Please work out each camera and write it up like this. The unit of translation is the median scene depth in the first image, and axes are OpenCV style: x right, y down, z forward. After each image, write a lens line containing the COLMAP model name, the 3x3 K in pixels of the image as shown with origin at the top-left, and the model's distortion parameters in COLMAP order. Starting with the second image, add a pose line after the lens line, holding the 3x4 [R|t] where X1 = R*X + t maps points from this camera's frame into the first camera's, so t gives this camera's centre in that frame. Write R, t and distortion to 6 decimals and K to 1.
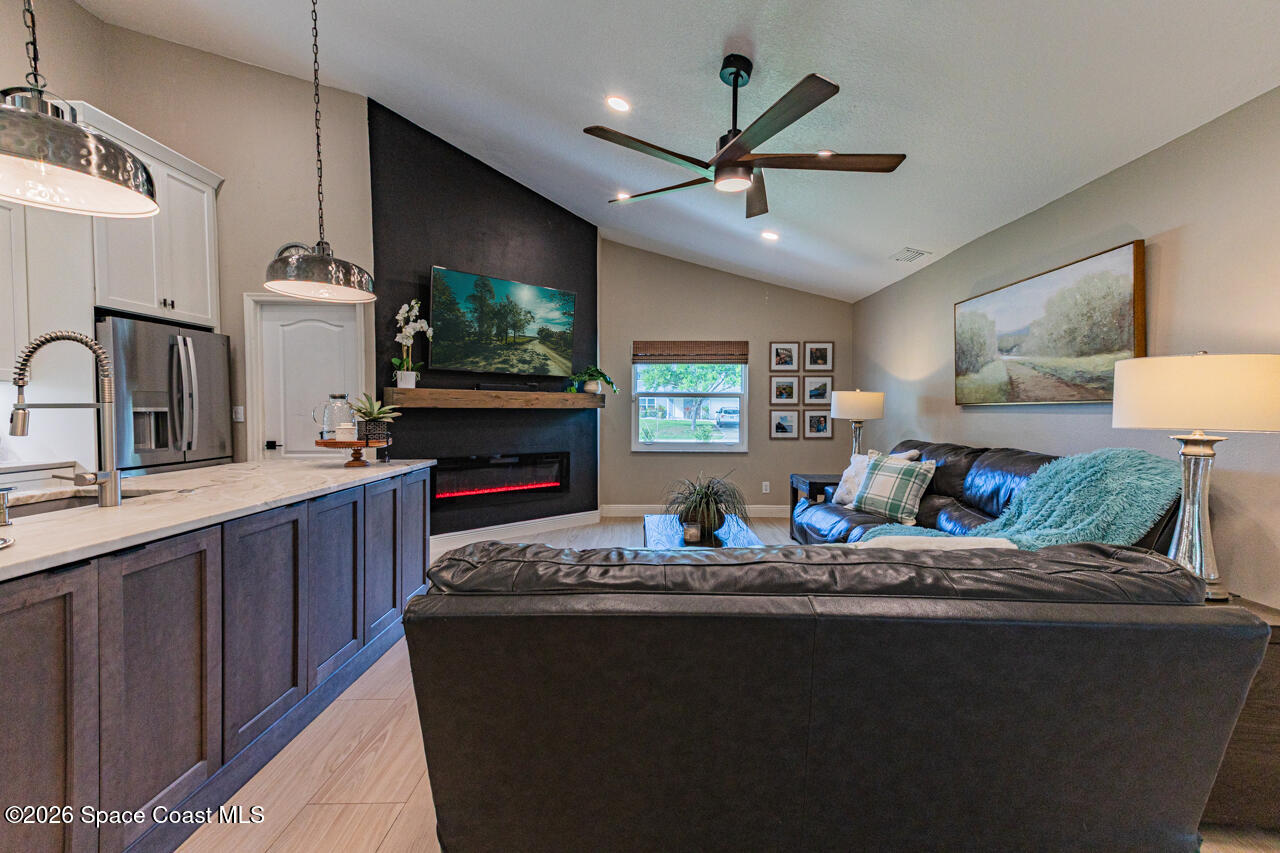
lens RADIAL K [[555.7, 0, 647.7], [0, 555.7, 420.5], [0, 0, 1]] dist [0.081780, -0.033134]
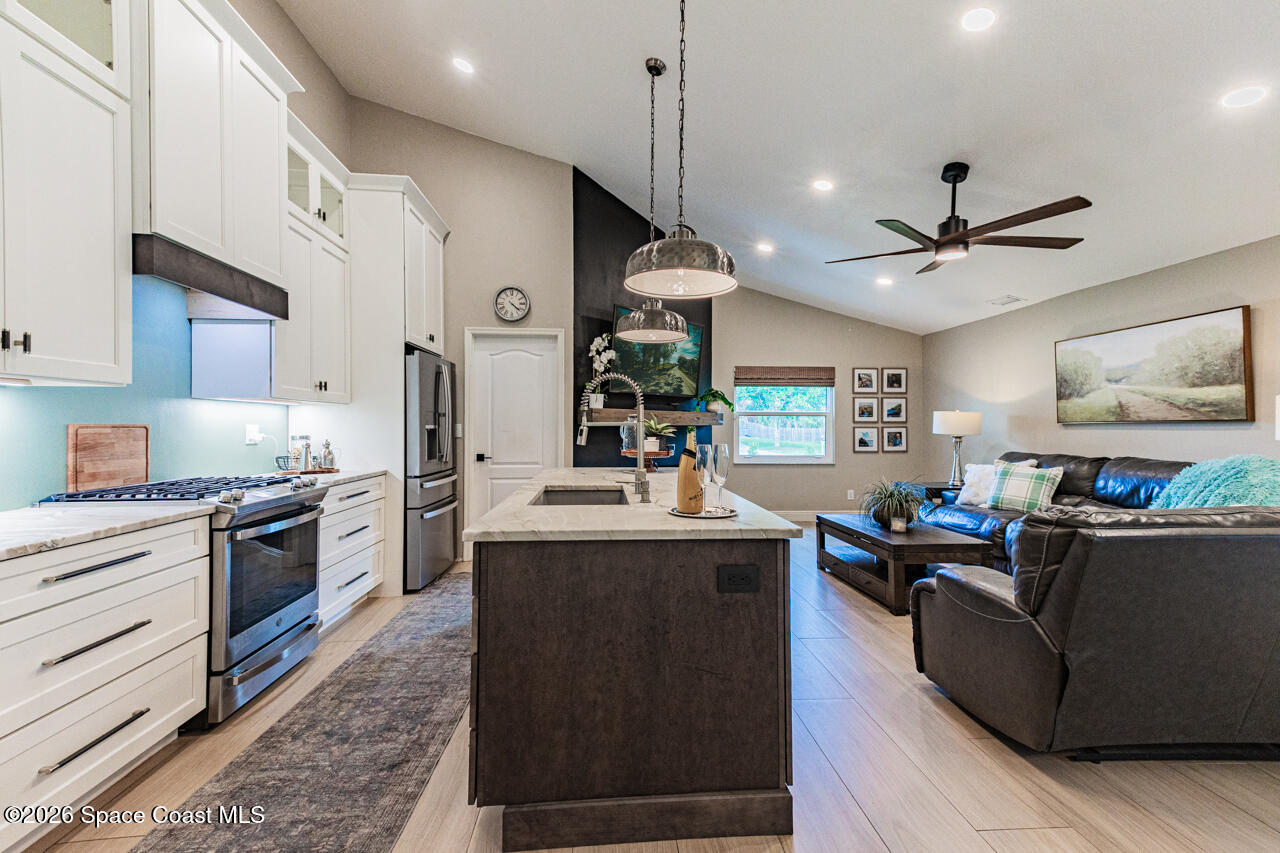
lens RADIAL K [[555.7, 0, 647.7], [0, 555.7, 420.5], [0, 0, 1]] dist [0.081780, -0.033134]
pose [[0.996782, 0.001095, 0.080152, -0.431673], [0.001360, 0.999532, -0.030570, 0.003629], [-0.080148, 0.030580, 0.996314, -0.167884]]
